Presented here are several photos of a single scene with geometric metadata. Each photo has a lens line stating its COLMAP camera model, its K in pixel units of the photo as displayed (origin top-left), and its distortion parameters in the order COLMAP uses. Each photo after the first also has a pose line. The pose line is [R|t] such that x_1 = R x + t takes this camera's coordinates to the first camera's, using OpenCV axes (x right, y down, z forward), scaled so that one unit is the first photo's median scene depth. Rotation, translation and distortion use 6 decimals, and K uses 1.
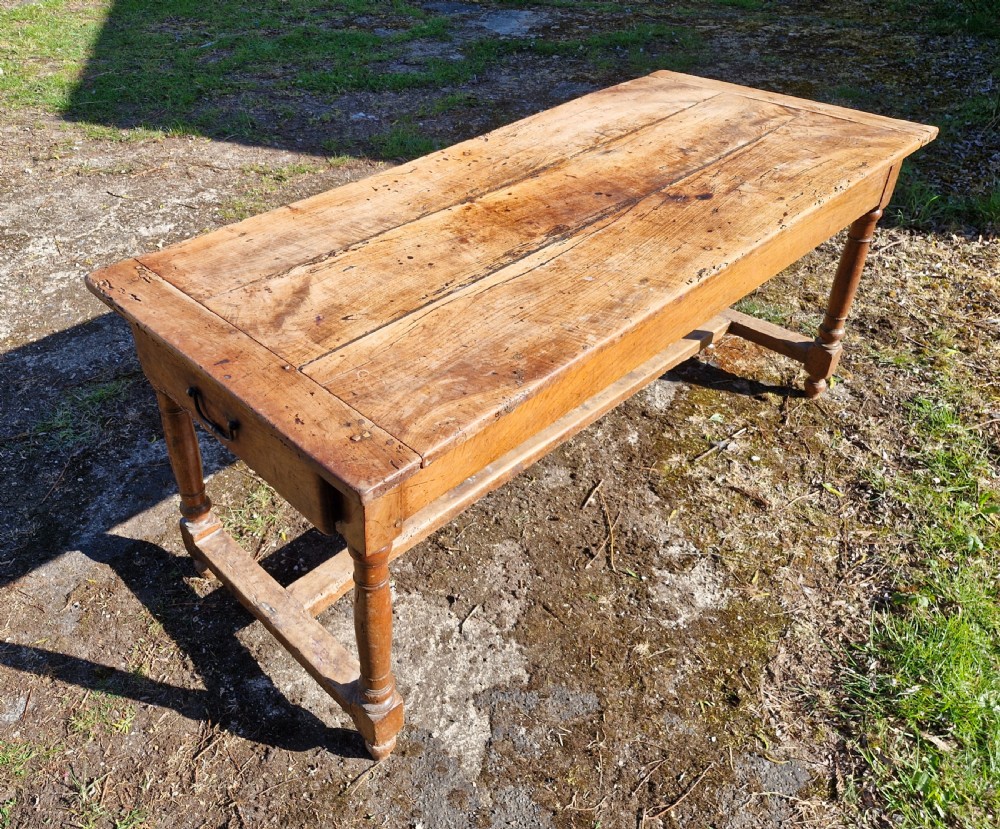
lens RADIAL K [[816.0, 0, 443.1], [0, 816.0, 378.4], [0, 0, 1]] dist [0.088587, -0.113986]
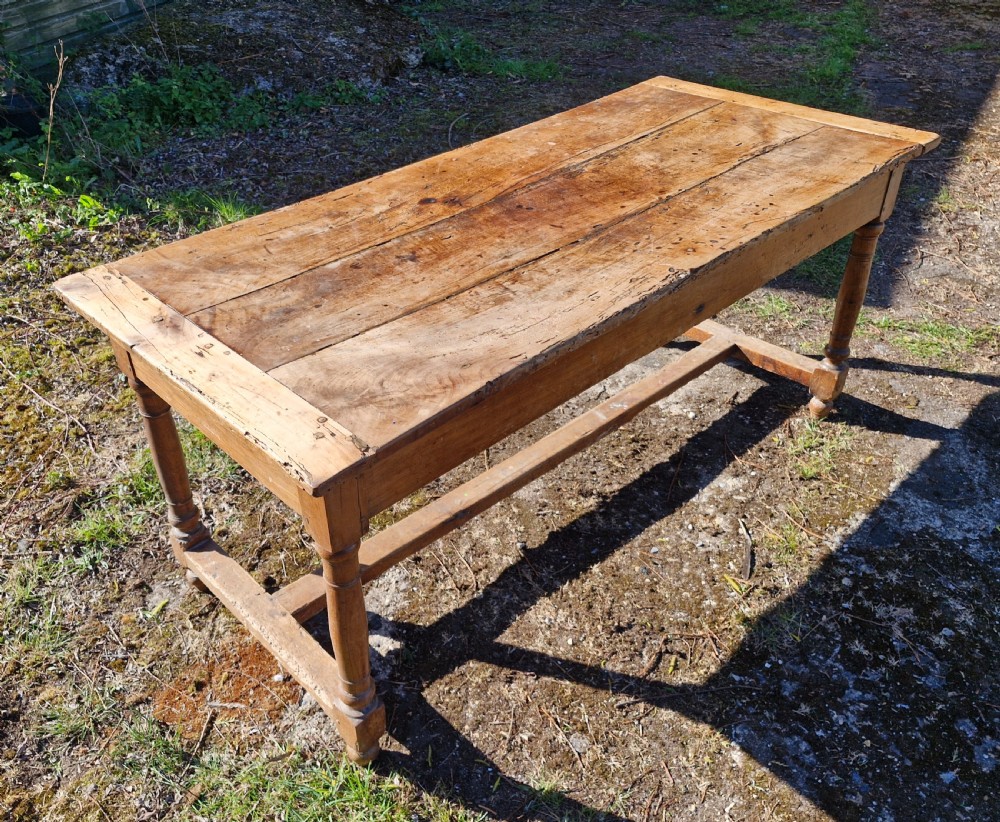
lens RADIAL K [[851.0, 0, 420.1], [0, 851.0, 457.4], [0, 0, 1]] dist [0.045136, -0.032911]
pose [[-0.998295, 0.014482, 0.056550, 0.272249], [0.058358, 0.270477, 0.960956, -1.146948], [-0.001379, 0.962617, -0.270861, 1.593197]]
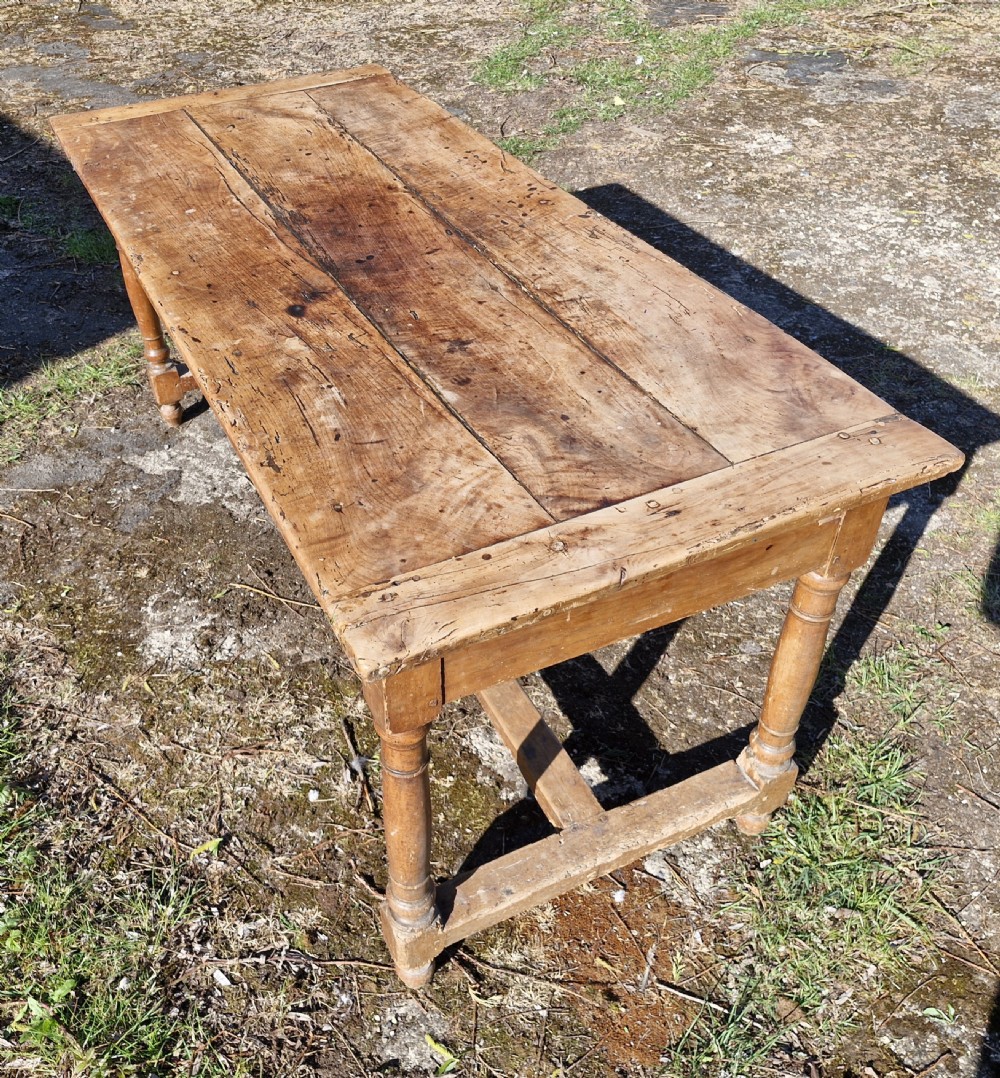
lens RADIAL K [[1043.8, 0, 413.5], [0, 1043.8, 513.3], [0, 0, 1]] dist [0.079343, 0.000000]
pose [[-0.333027, 0.612903, -0.716549, 1.066573], [-0.521710, 0.513239, 0.681473, -0.822188], [0.785438, 0.600779, 0.148835, 1.056381]]
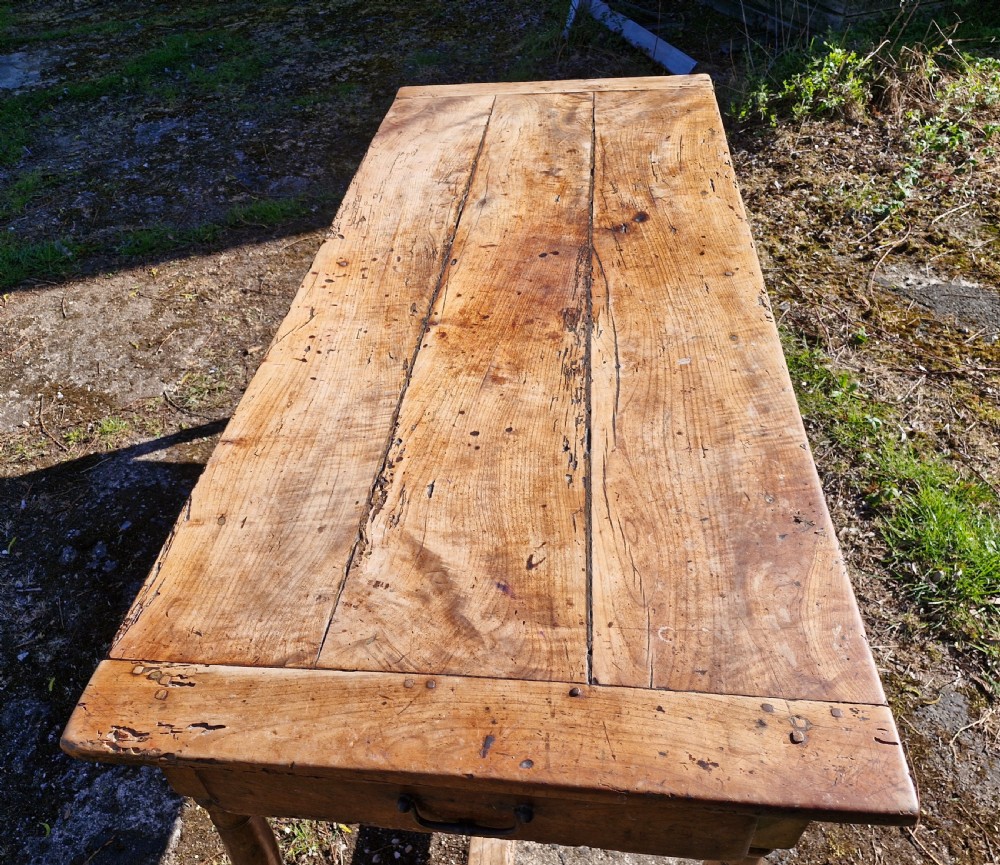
lens RADIAL K [[794.2, 0, 484.6], [0, 794.2, 440.4], [0, 0, 1]] dist [0.091020, -0.105365]
pose [[0.764984, -0.458738, 0.452060, -0.316763], [0.418341, 0.887595, 0.192783, -0.245210], [-0.489683, 0.041639, 0.870905, 0.339411]]
